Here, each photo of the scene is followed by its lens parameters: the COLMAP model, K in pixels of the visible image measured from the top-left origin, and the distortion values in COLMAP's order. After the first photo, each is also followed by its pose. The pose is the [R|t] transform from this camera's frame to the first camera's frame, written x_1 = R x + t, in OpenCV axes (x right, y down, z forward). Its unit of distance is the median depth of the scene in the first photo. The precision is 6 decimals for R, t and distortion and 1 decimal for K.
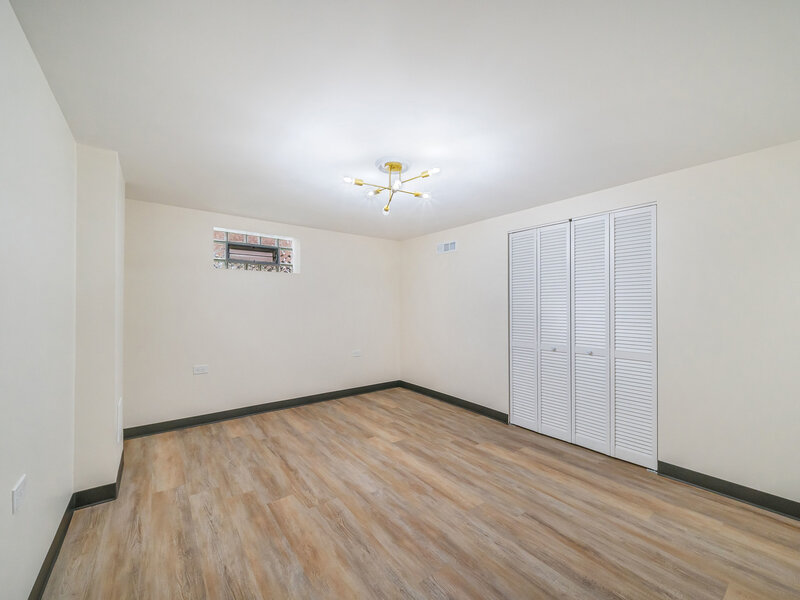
lens RADIAL K [[320.6, 0, 401.8], [0, 320.6, 295.8], [0, 0, 1]] dist [0.002057, -0.006612]
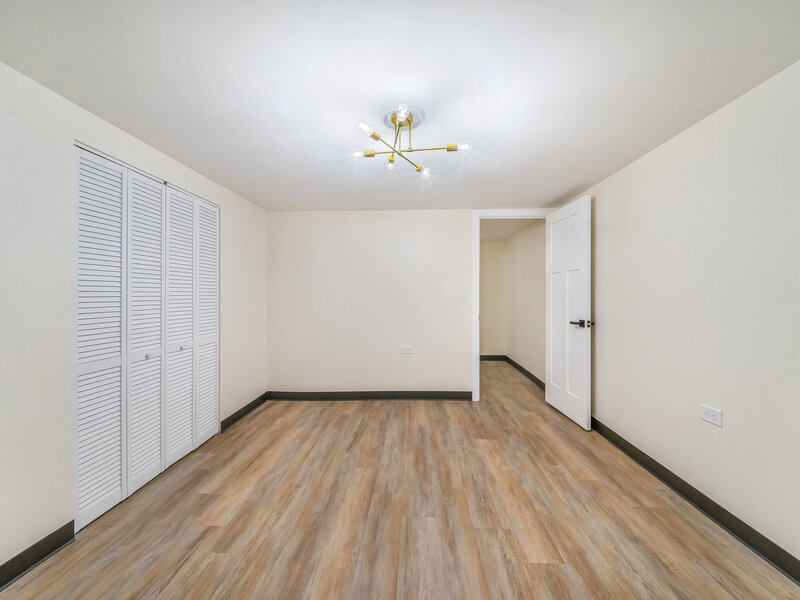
lens RADIAL K [[320.6, 0, 401.8], [0, 320.6, 295.8], [0, 0, 1]] dist [0.002057, -0.006612]
pose [[-0.761897, -0.005633, 0.647673, -0.579692], [-0.019024, 0.999725, -0.013684, 0.049533], [-0.647418, -0.022747, -0.761795, 1.734201]]
